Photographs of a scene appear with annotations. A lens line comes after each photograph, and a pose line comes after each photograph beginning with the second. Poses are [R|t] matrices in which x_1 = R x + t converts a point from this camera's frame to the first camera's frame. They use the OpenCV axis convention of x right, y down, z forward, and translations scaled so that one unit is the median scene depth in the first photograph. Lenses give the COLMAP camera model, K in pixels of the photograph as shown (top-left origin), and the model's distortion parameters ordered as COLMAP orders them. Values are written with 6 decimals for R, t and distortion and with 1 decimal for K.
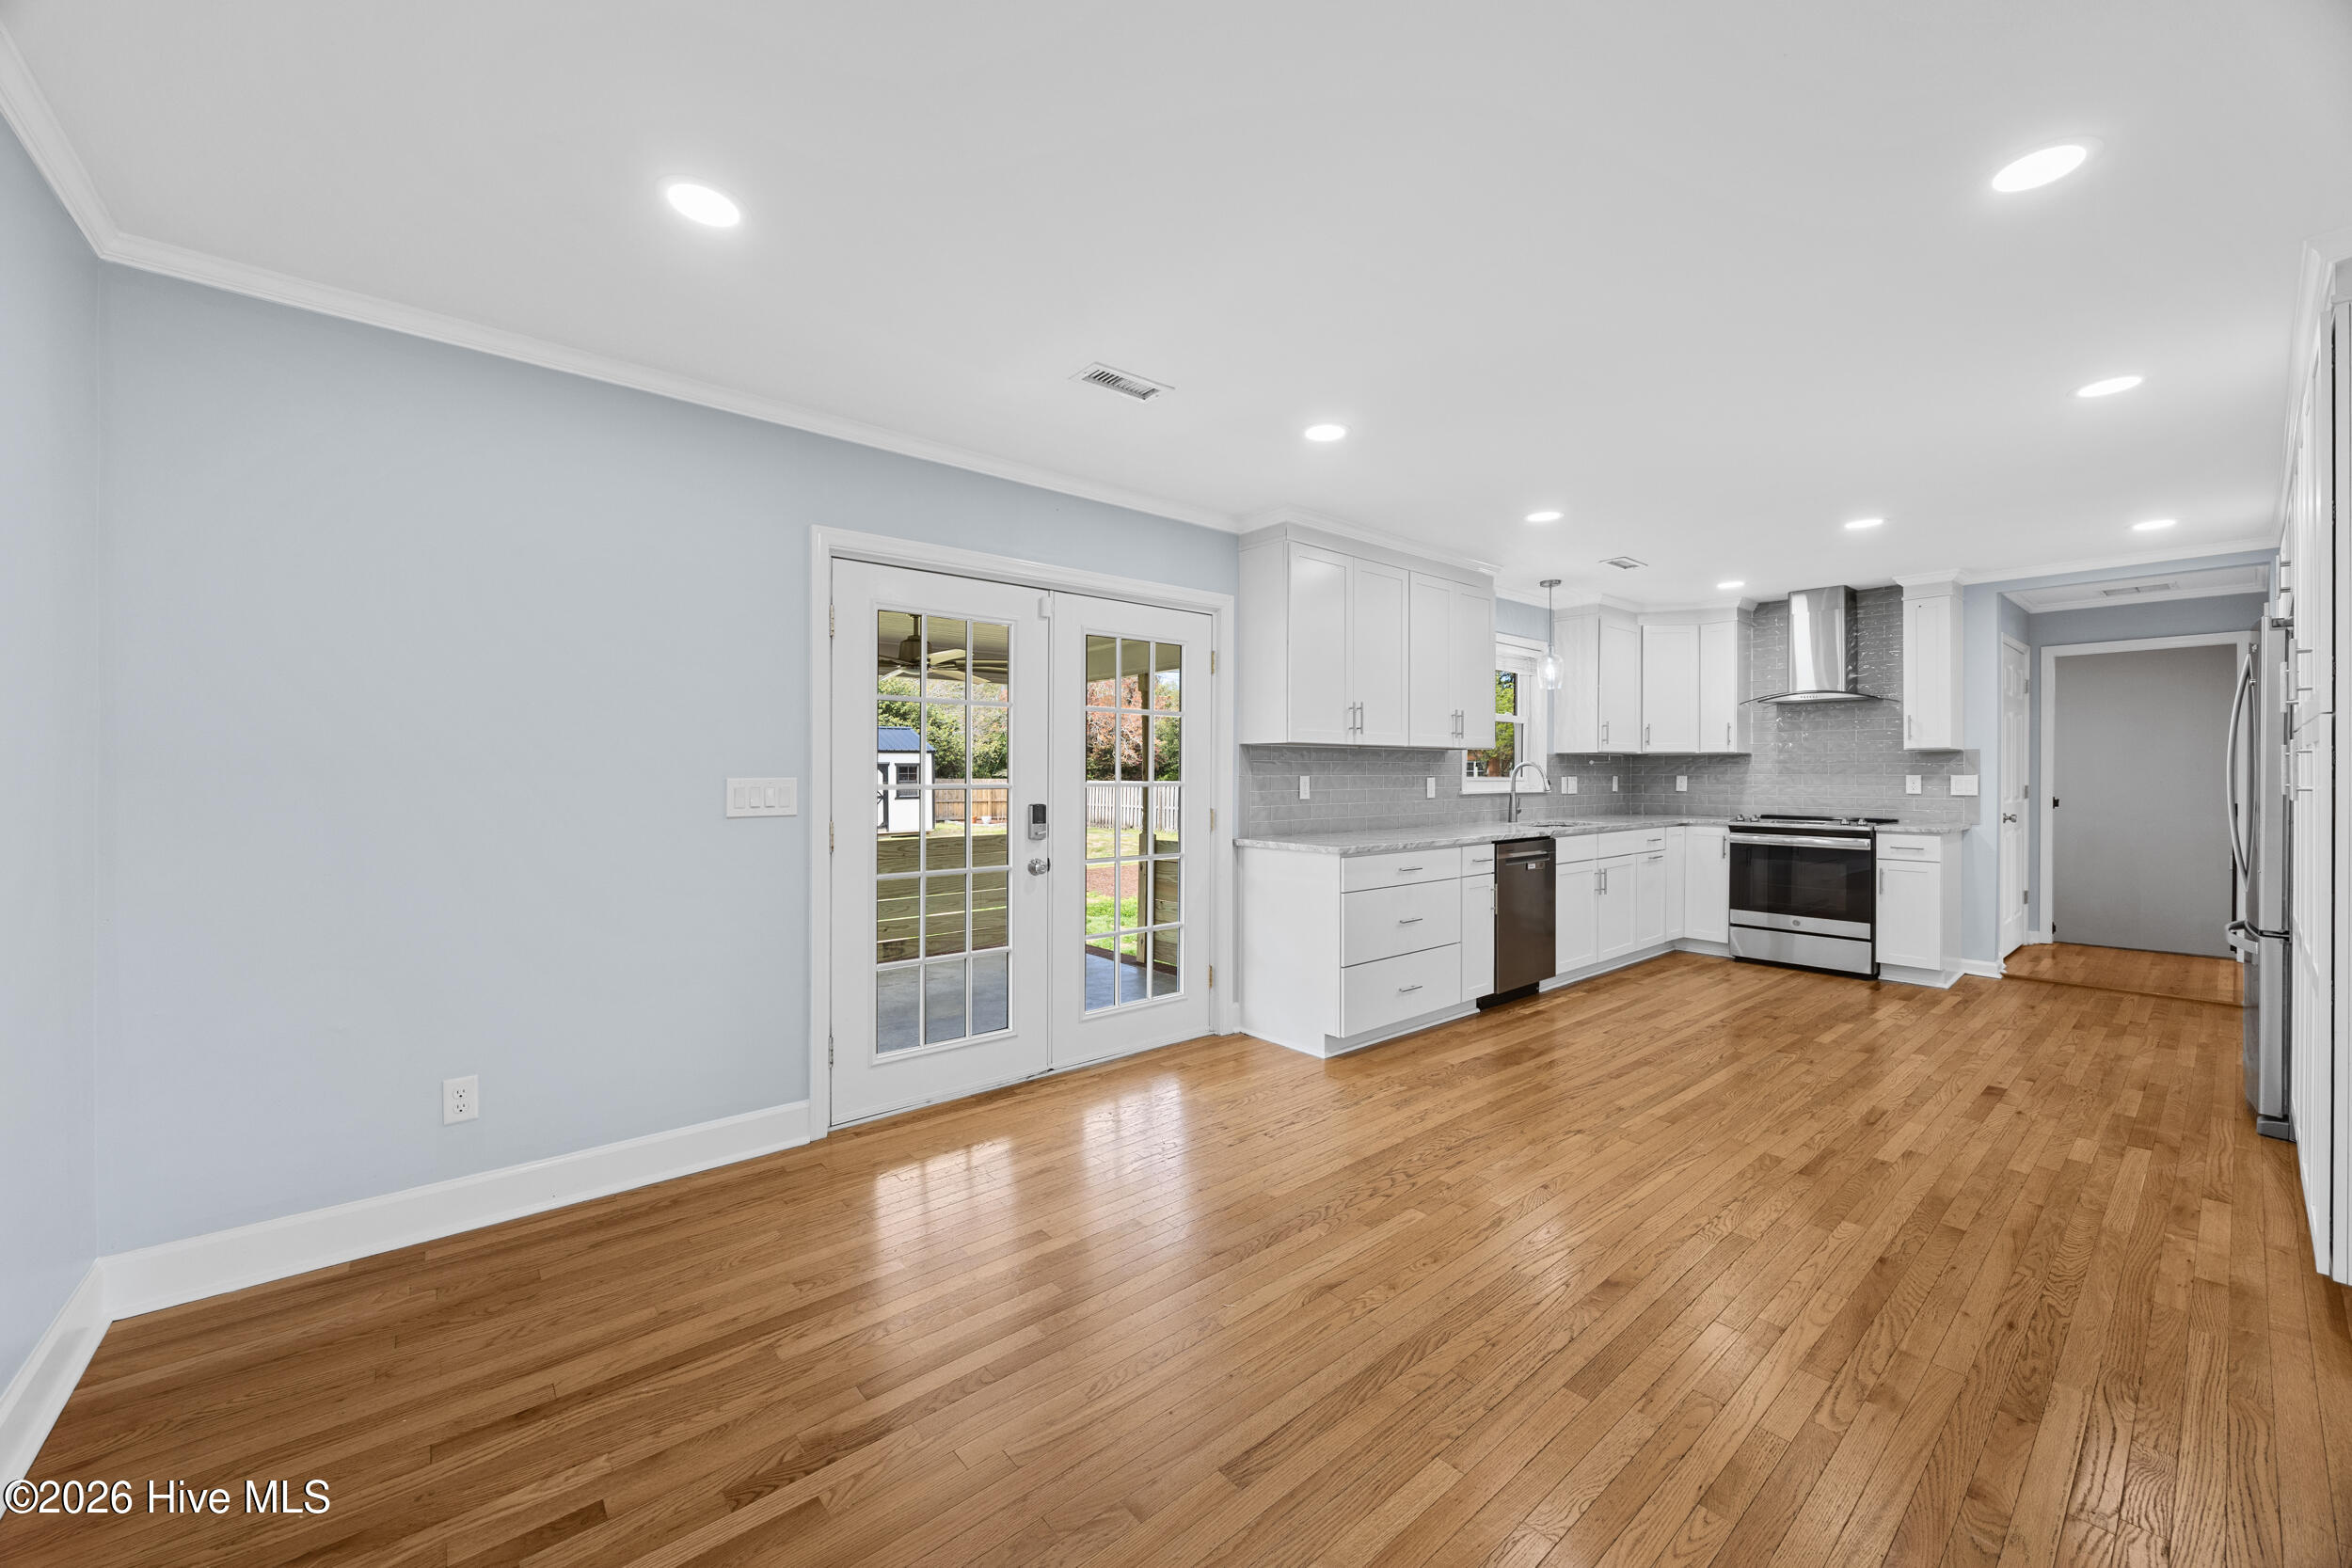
lens RADIAL K [[893.4, 0, 1169.8], [0, 893.4, 772.1], [0, 0, 1]] dist [-0.002560, -0.000189]
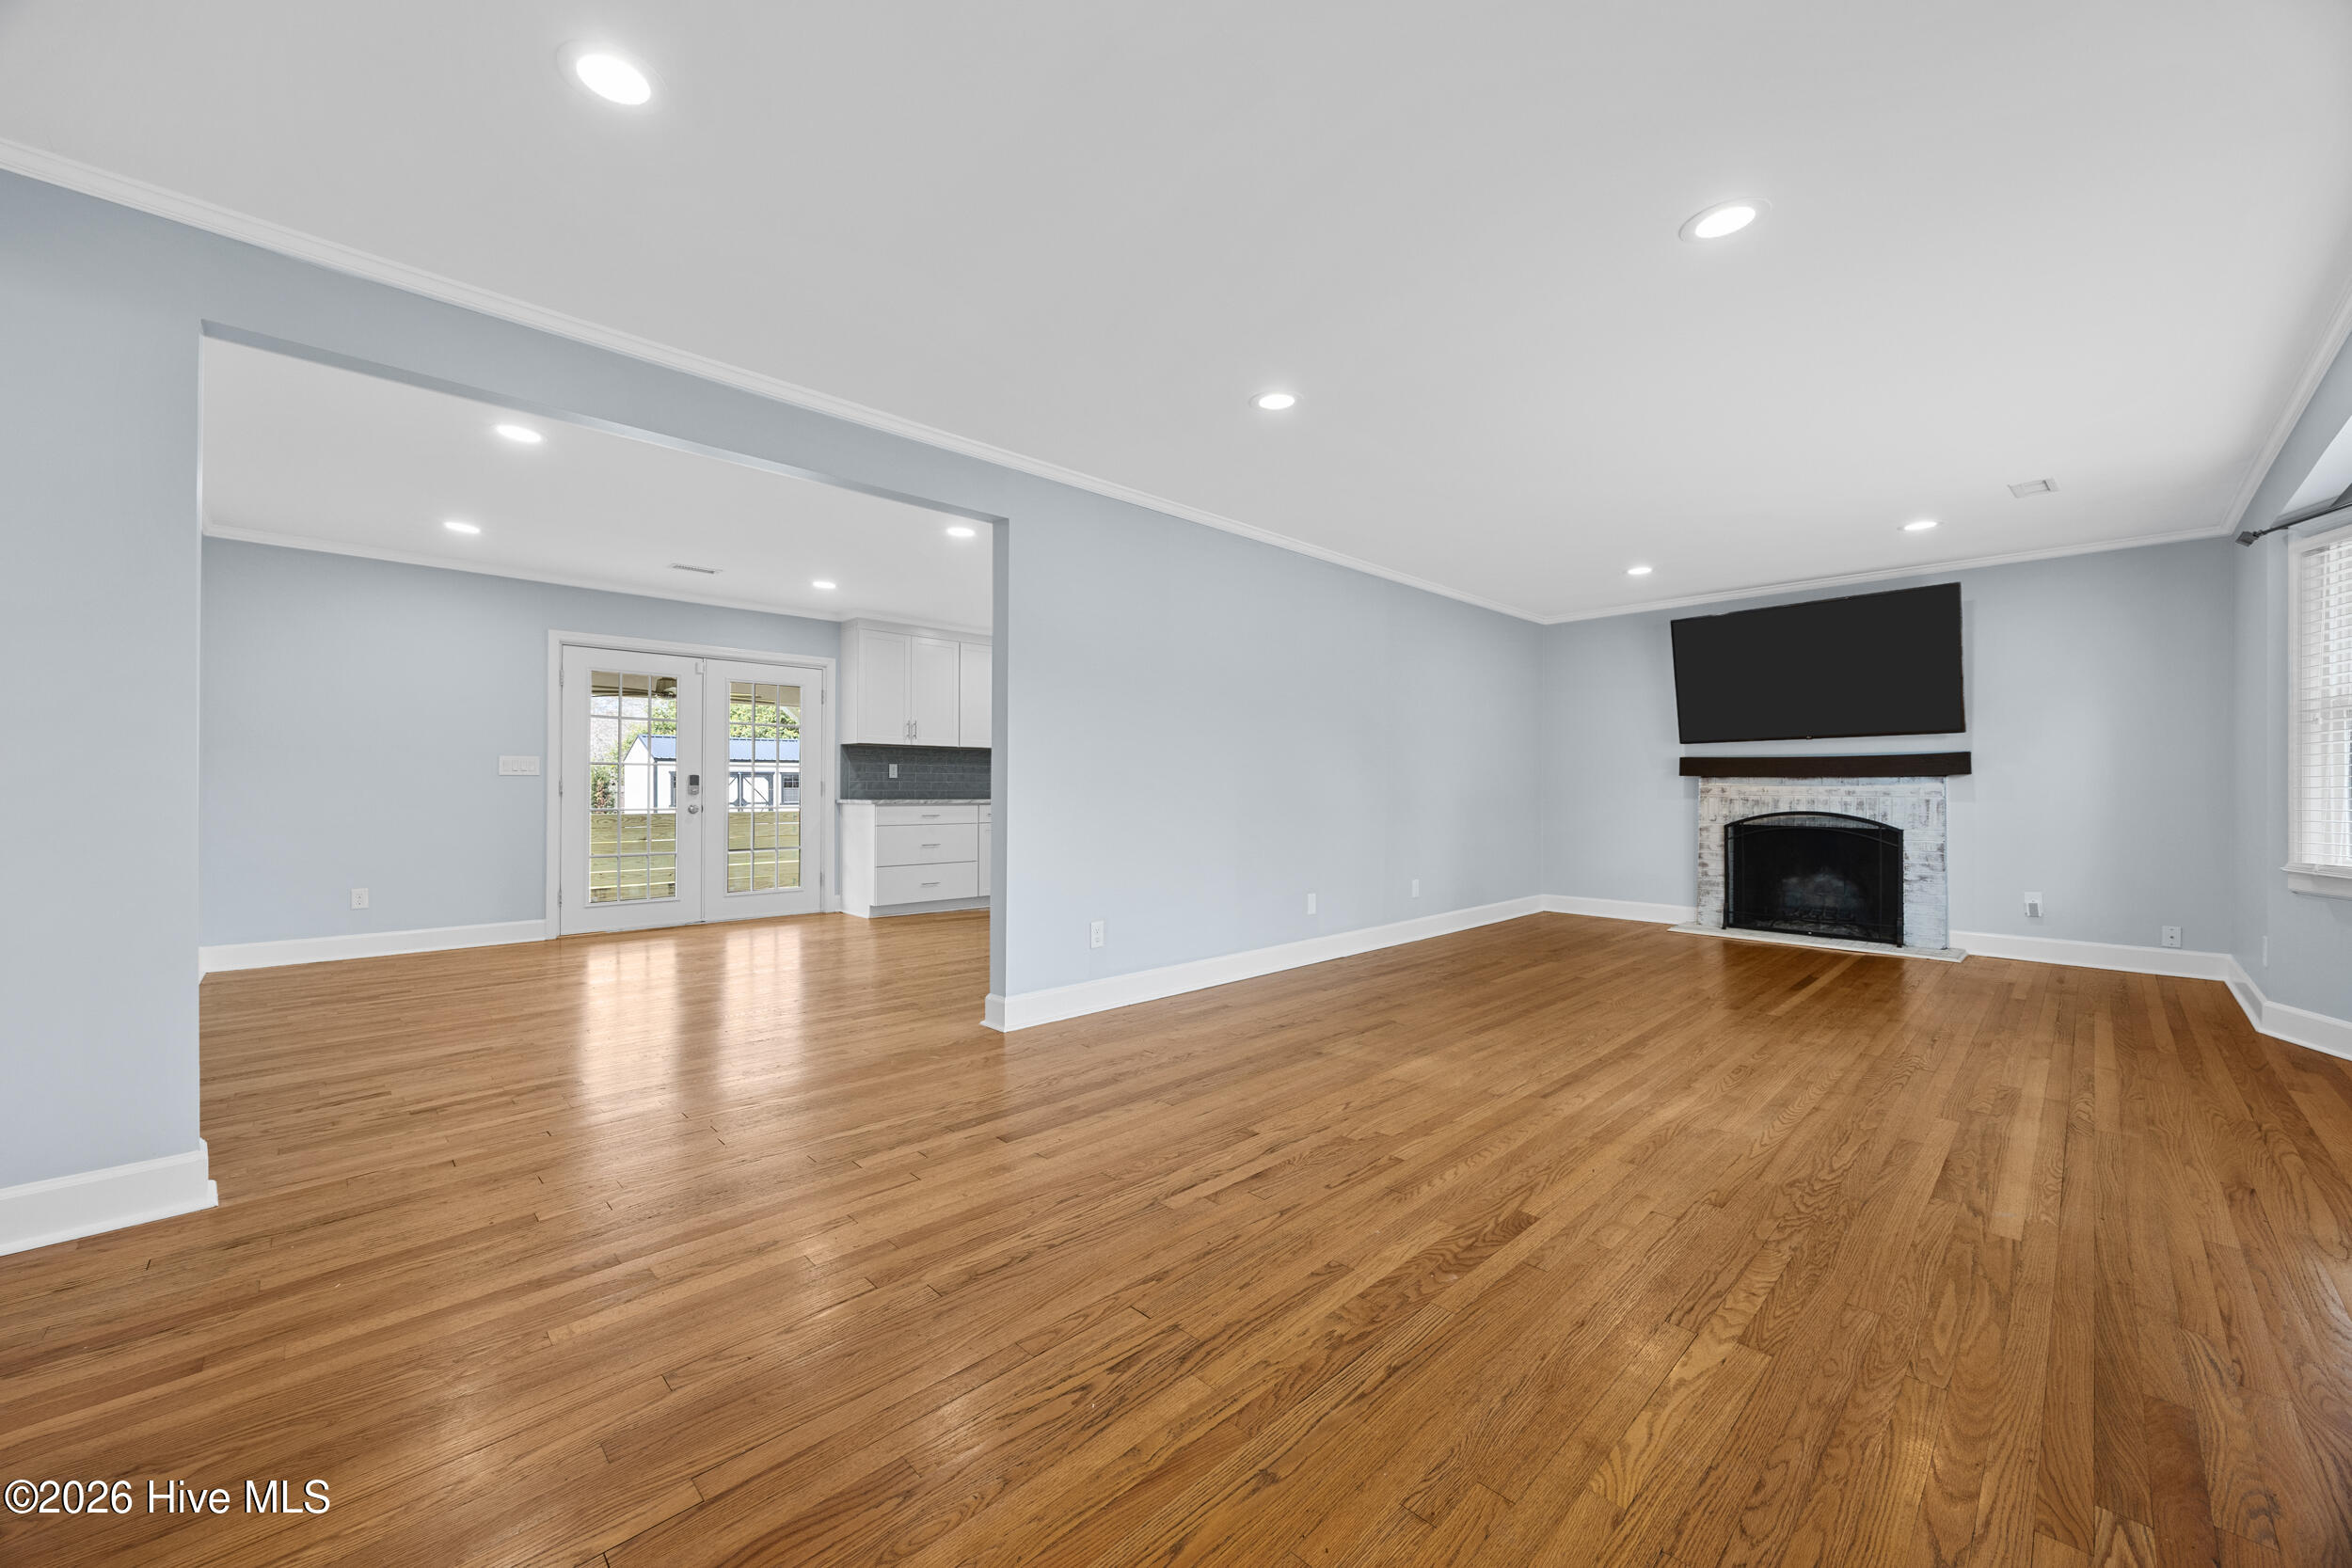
lens RADIAL K [[893.4, 0, 1178.2], [0, 893.4, 785.4], [0, 0, 1]] dist [-0.002560, -0.000189]
pose [[0.998015, 0.001088, 0.062963, 0.490014], [-0.000873, 0.999994, -0.003449, 0.042006], [-0.062967, 0.003387, 0.998010, -0.599573]]
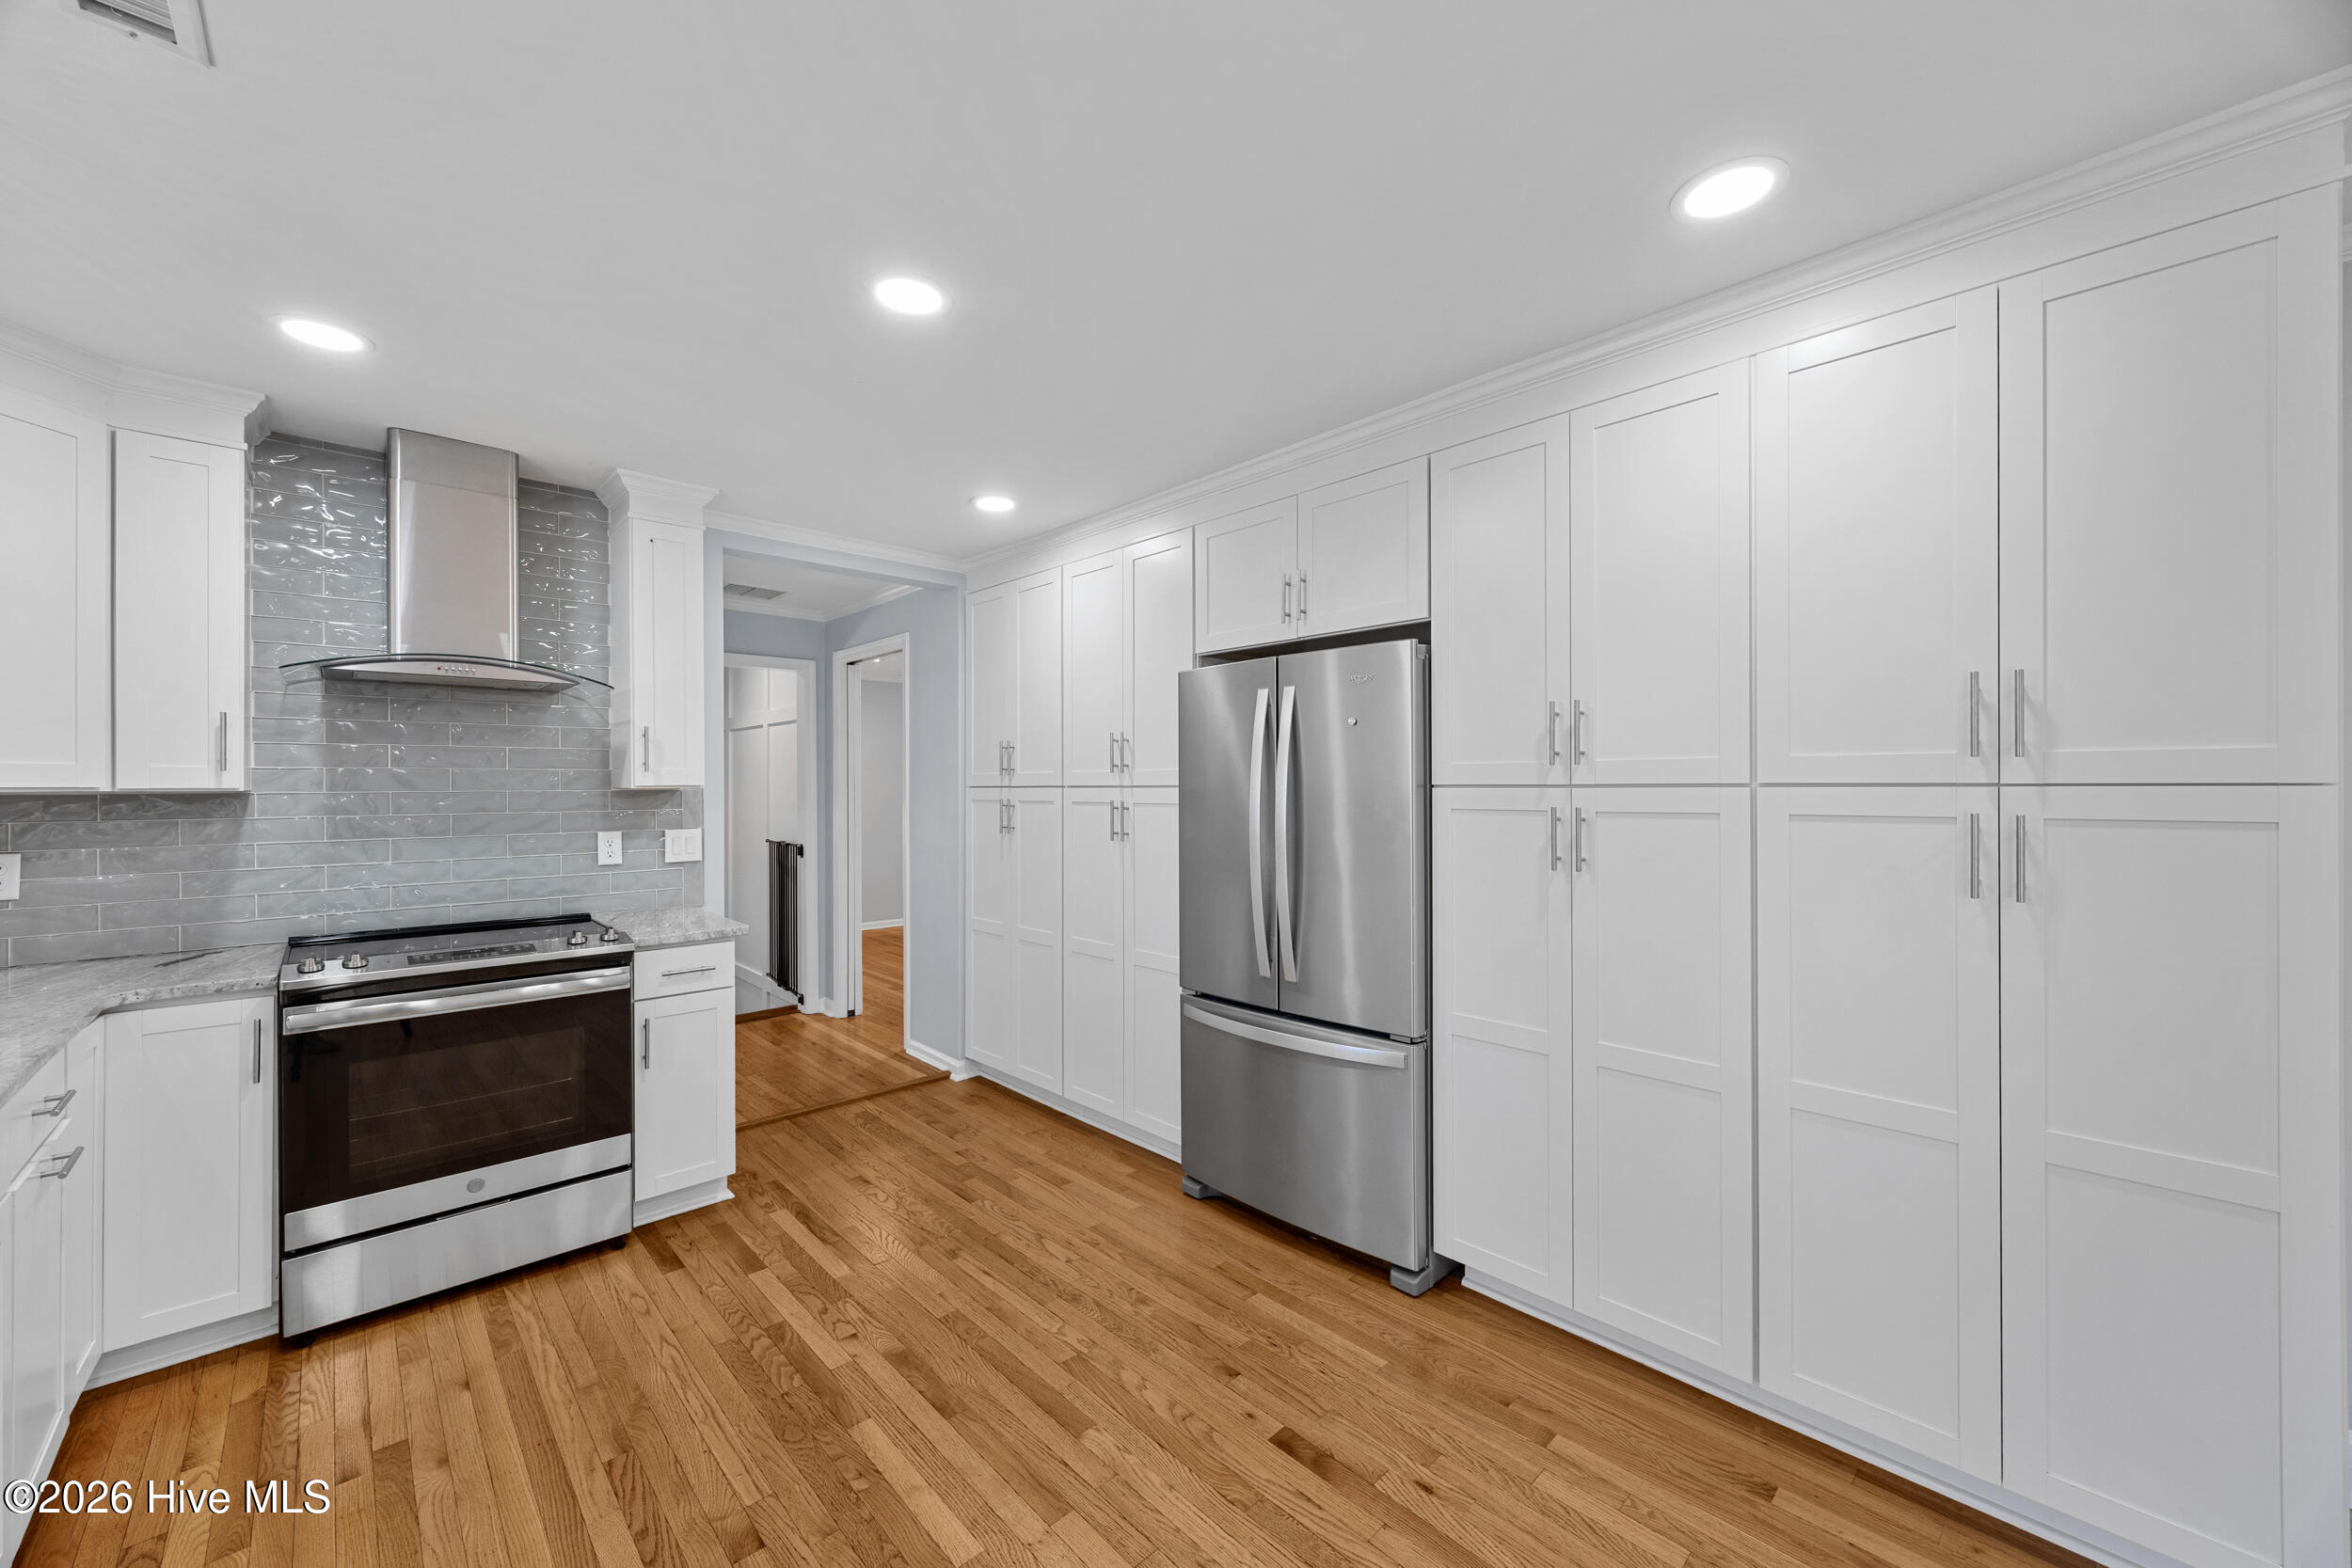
lens RADIAL K [[893.4, 0, 1176.8], [0, 893.4, 785.8], [0, 0, 1]] dist [-0.002560, -0.000189]
pose [[-0.063217, 0.000559, 0.998000, 0.258446], [0.004520, 0.999990, -0.000273, -0.025680], [-0.997990, 0.004494, -0.063219, 0.717595]]
